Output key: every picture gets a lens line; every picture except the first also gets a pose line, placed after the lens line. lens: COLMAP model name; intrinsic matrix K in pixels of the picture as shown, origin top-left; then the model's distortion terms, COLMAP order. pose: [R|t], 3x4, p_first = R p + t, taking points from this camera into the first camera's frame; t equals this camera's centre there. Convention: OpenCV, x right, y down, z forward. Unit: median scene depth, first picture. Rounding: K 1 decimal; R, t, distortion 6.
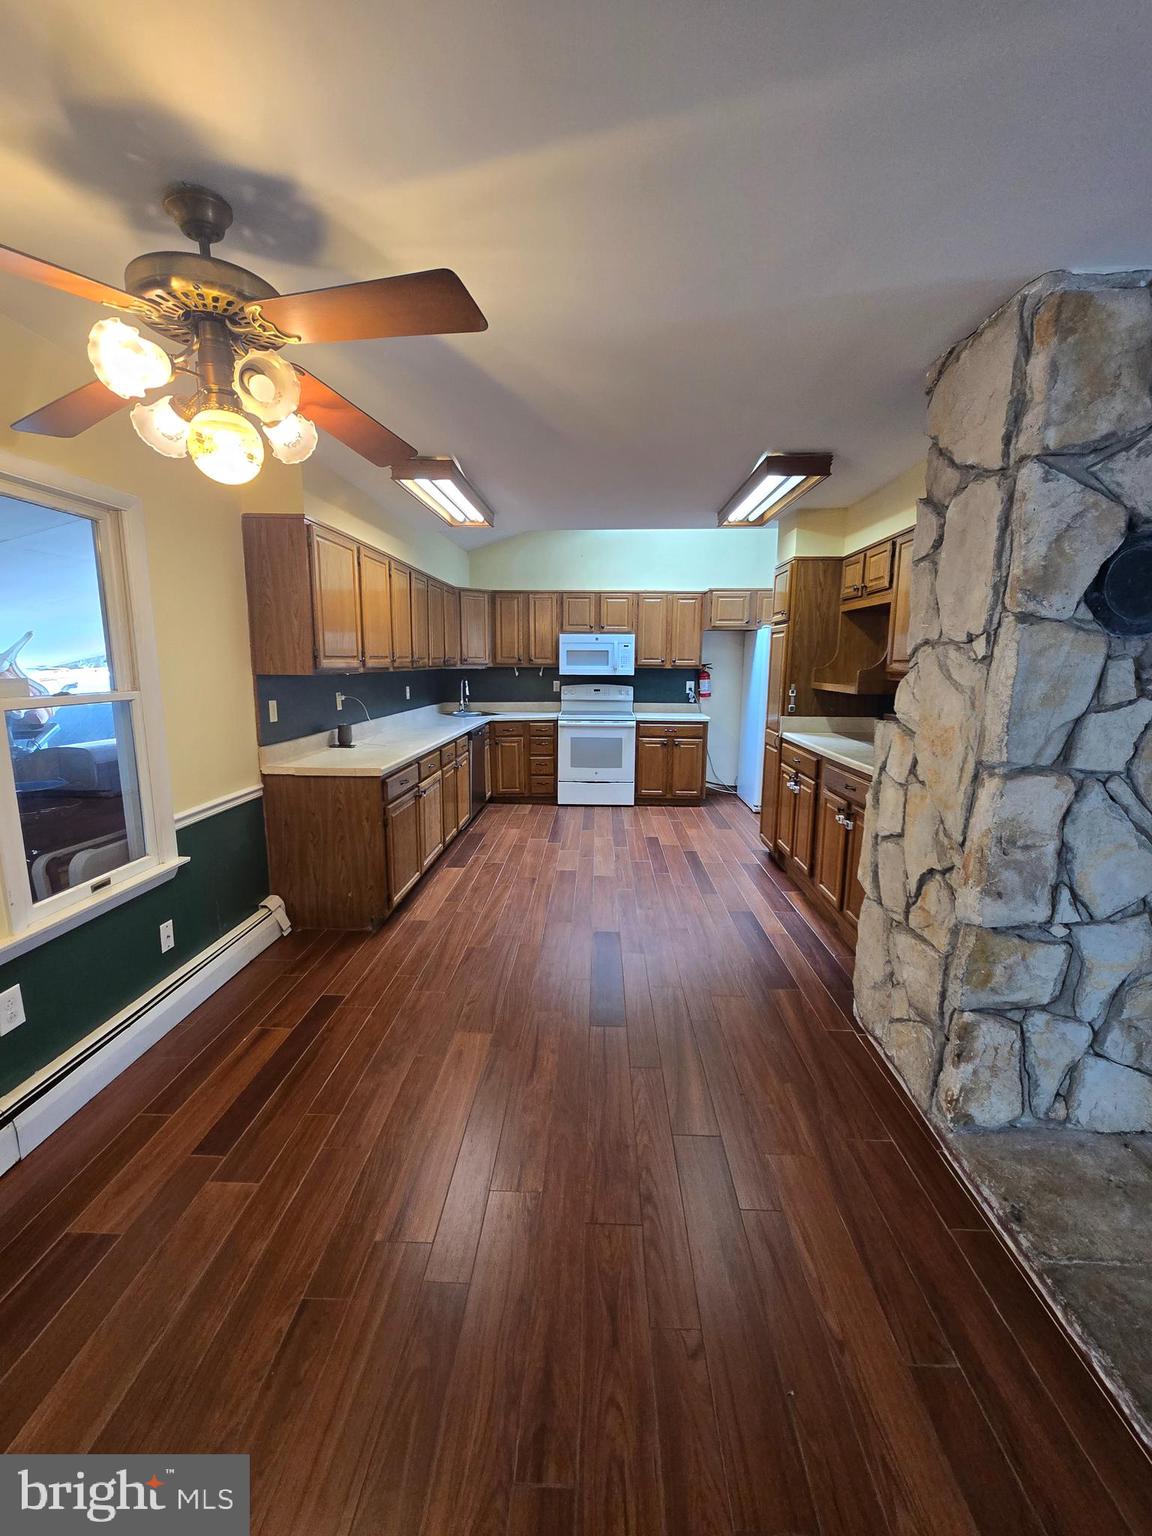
lens RADIAL K [[629.5, 0, 576.0], [0, 629.5, 769.0], [0, 0, 1]] dist [-0.004897, 0.000468]
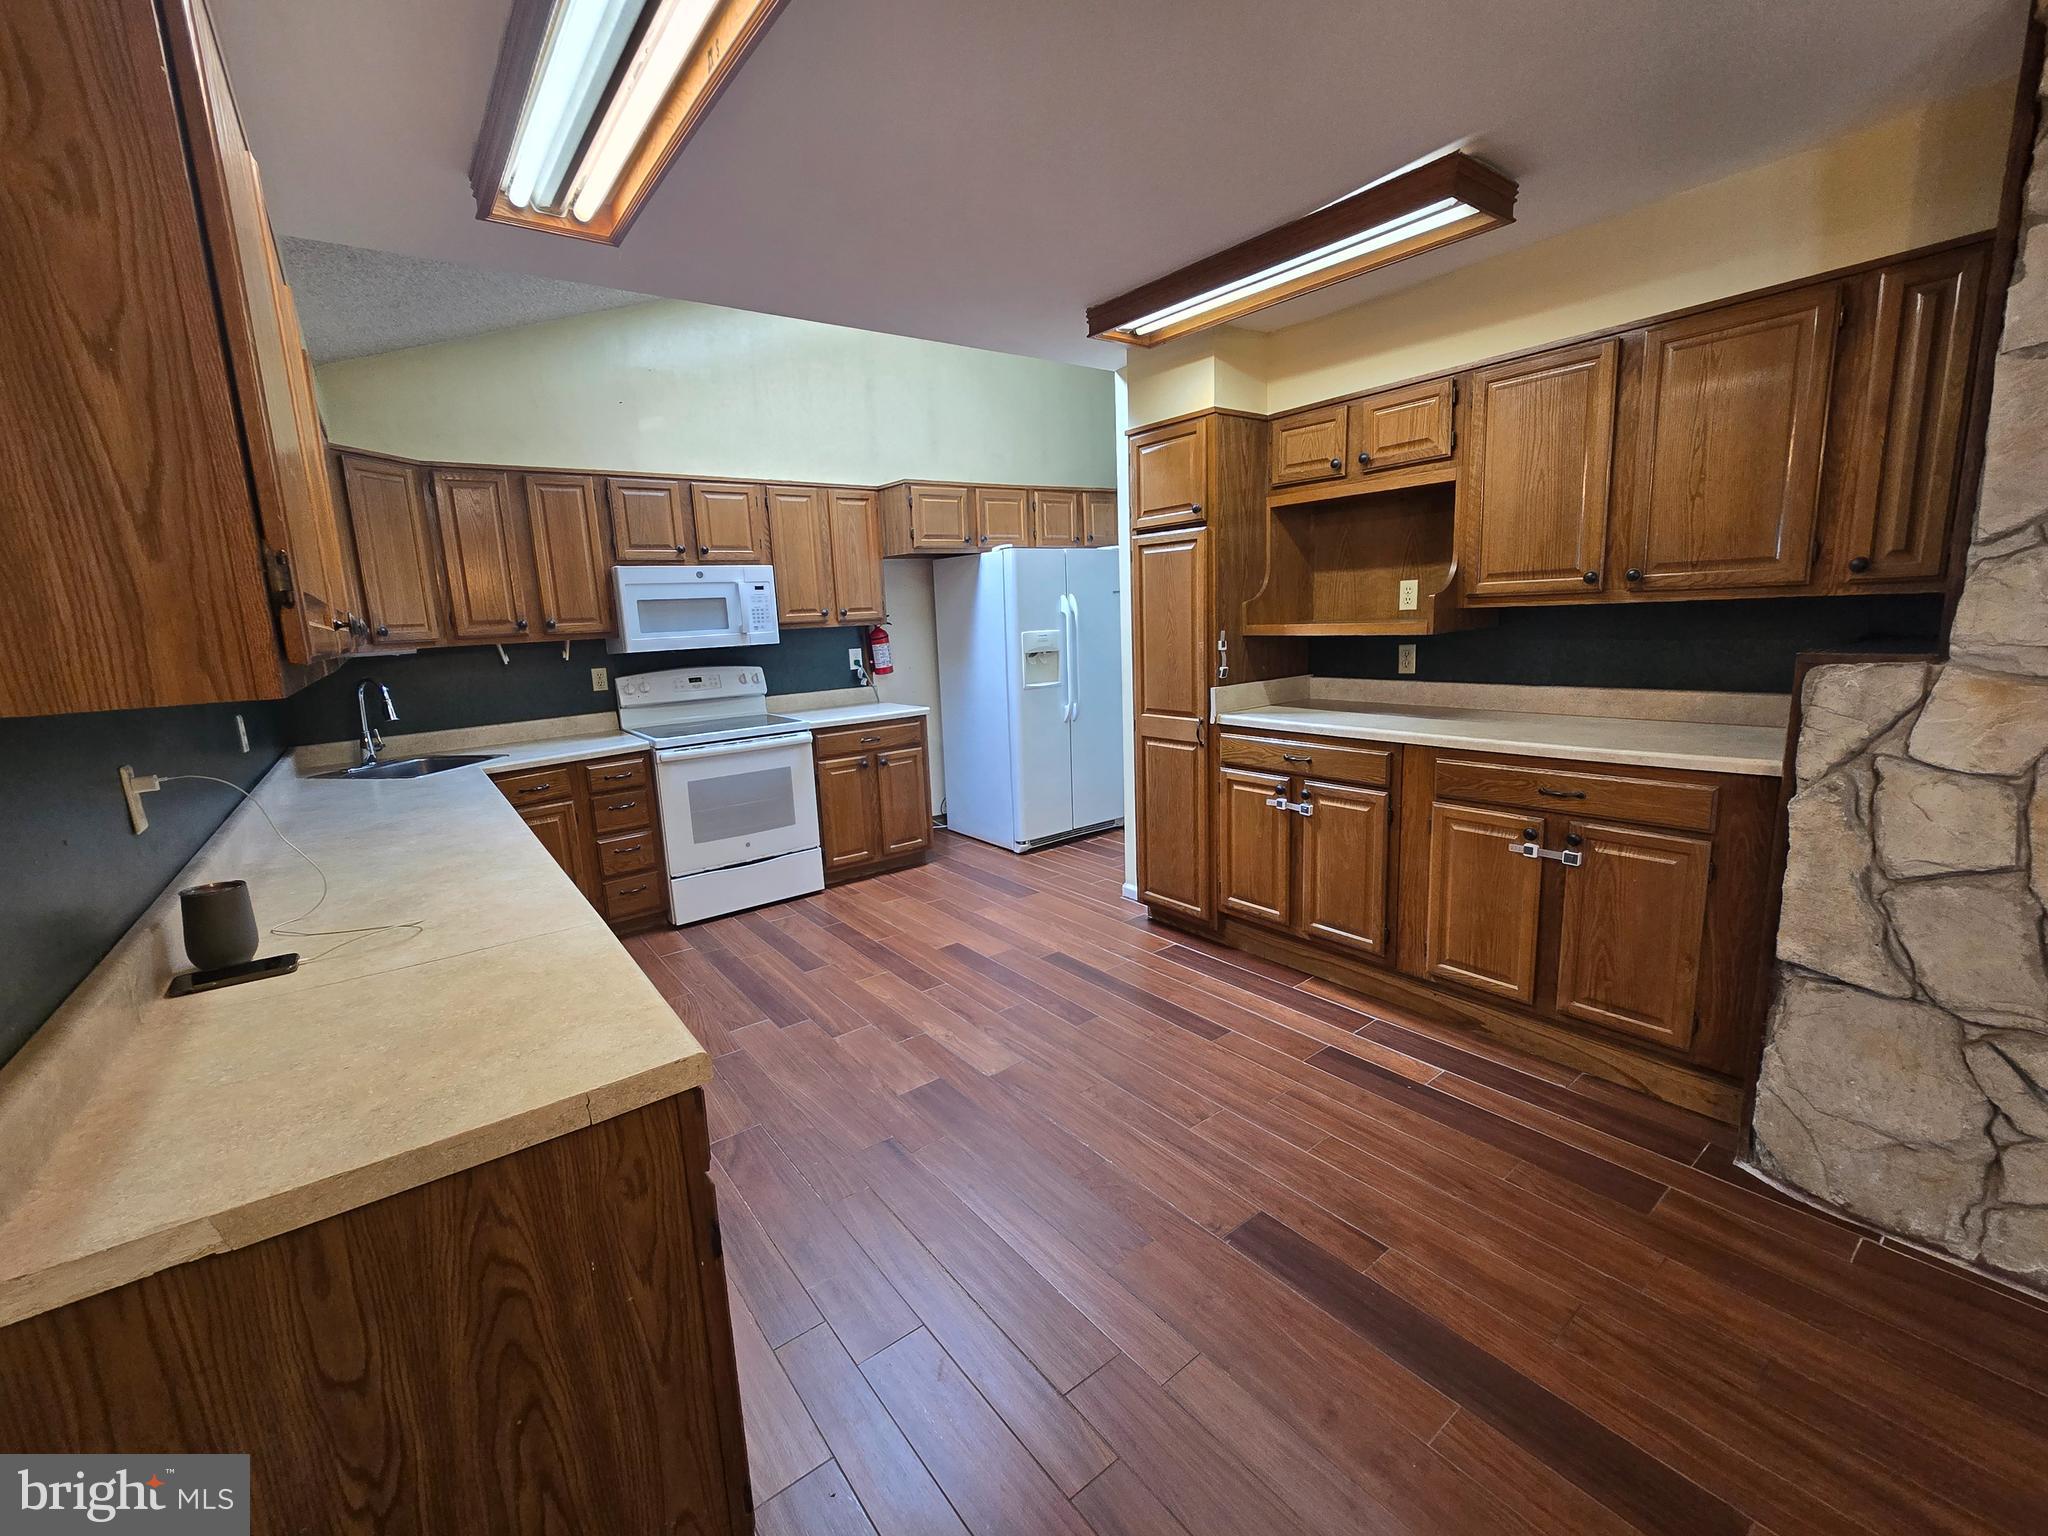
lens RADIAL K [[839.3, 0, 1016.0], [0, 839.3, 770.1], [0, 0, 1]] dist [-0.004897, 0.000468]
pose [[0.775560, -0.157060, 0.611424, -0.527355], [0.157051, 0.986108, 0.054096, -0.141894], [-0.611426, 0.054070, 0.789452, 0.906194]]
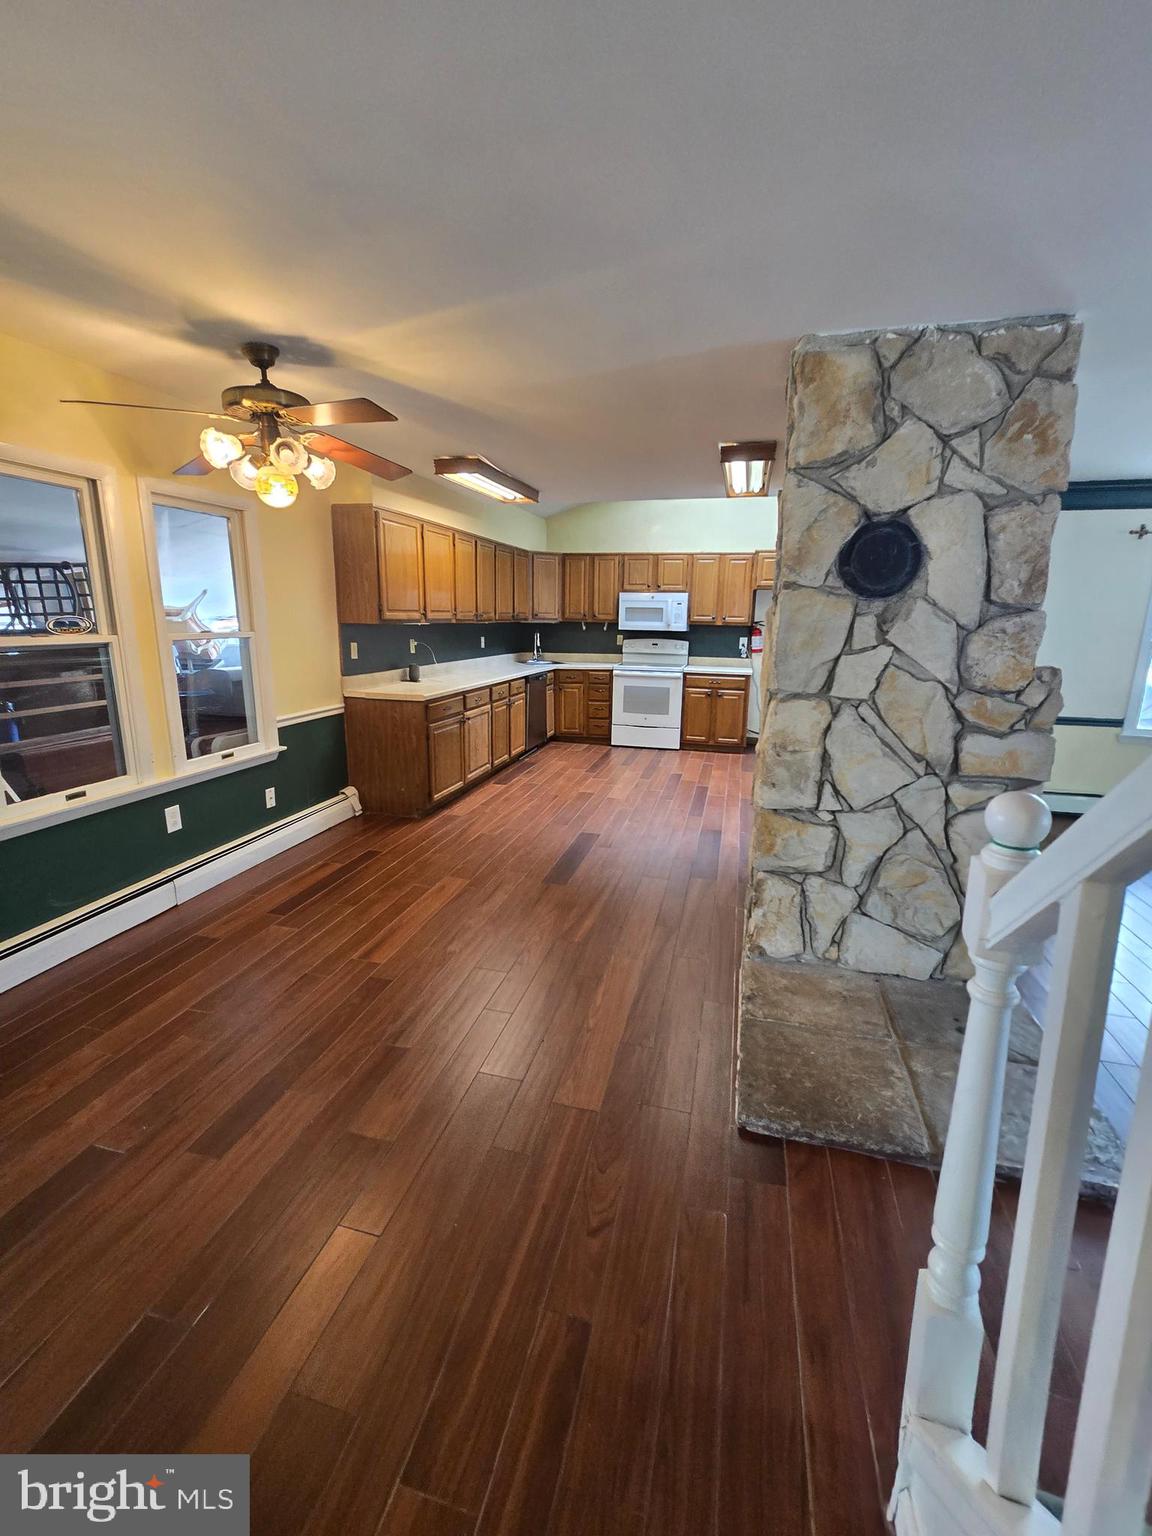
lens RADIAL K [[629.5, 0, 583.0], [0, 629.5, 761.0], [0, 0, 1]] dist [-0.004897, 0.000468]
pose [[0.978859, 0.056208, -0.196660, 0.391491], [-0.045906, 0.997343, 0.056559, 0.064307], [0.199317, -0.046336, 0.978839, -0.337018]]
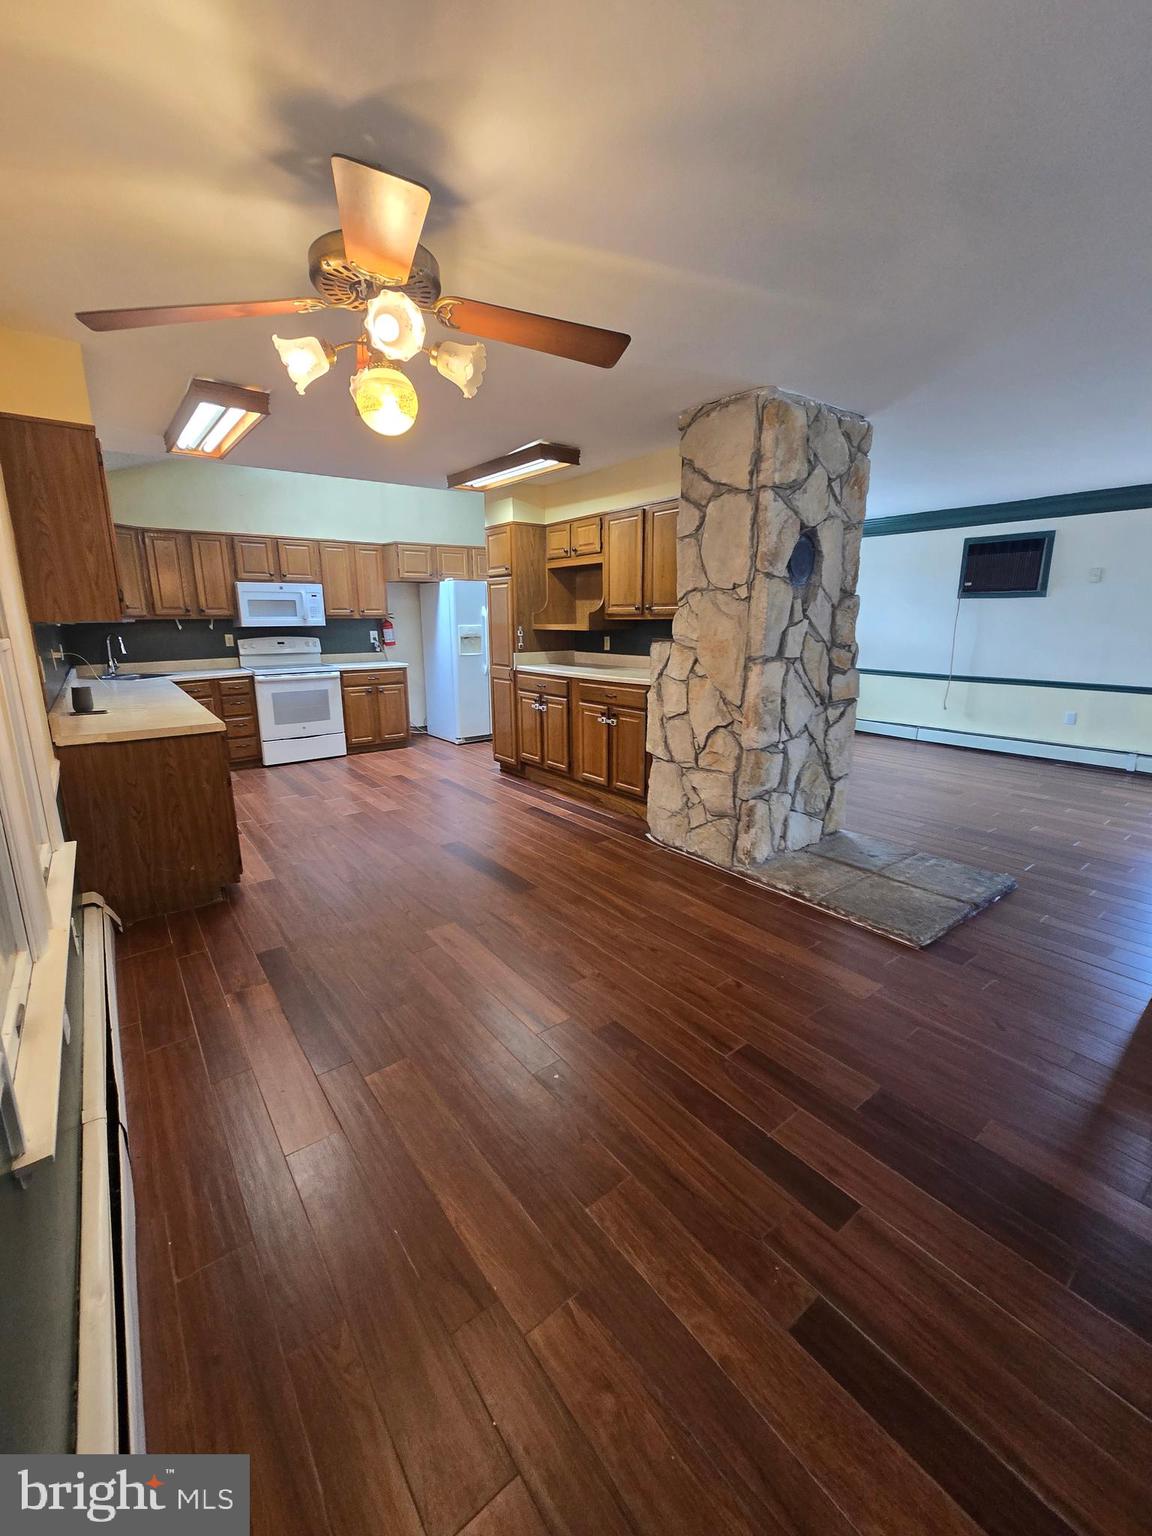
lens RADIAL K [[629.5, 0, 579.3], [0, 629.5, 760.6], [0, 0, 1]] dist [-0.004897, 0.000468]
pose [[0.771664, -0.151718, 0.617670, -0.653434], [0.118502, 0.988424, 0.094740, 0.039866], [-0.624894, 0.000088, 0.780710, -0.066973]]
